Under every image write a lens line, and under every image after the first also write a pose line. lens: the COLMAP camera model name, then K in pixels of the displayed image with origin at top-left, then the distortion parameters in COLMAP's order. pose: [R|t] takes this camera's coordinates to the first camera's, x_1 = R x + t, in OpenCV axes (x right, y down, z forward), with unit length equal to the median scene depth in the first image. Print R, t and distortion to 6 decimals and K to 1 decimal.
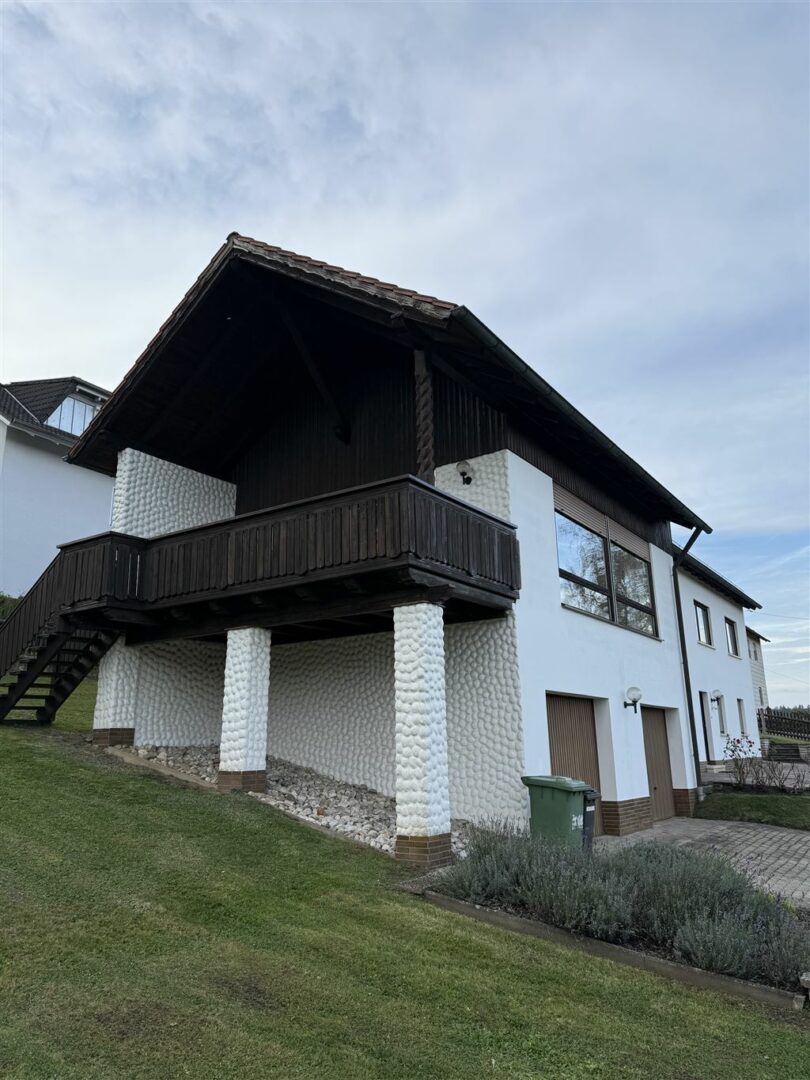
lens RADIAL K [[744.5, 0, 399.1], [0, 744.5, 535.2], [0, 0, 1]] dist [0.031517, -0.017462]
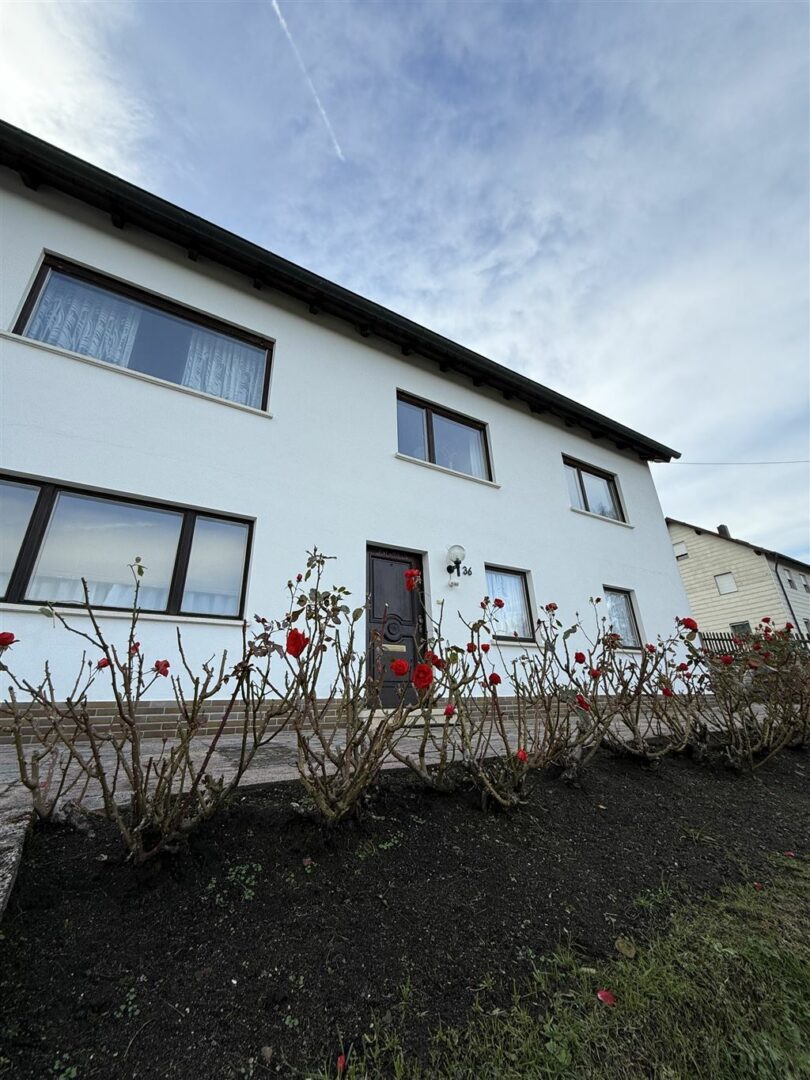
lens RADIAL K [[430.0, 0, 409.7], [0, 430.0, 531.7], [0, 0, 1]] dist [-0.003191, 0.000746]
pose [[0.918327, -0.158900, -0.362528, 1.048236], [0.117694, 0.984076, -0.133199, 0.483237], [0.377921, 0.079653, 0.922405, 1.552427]]
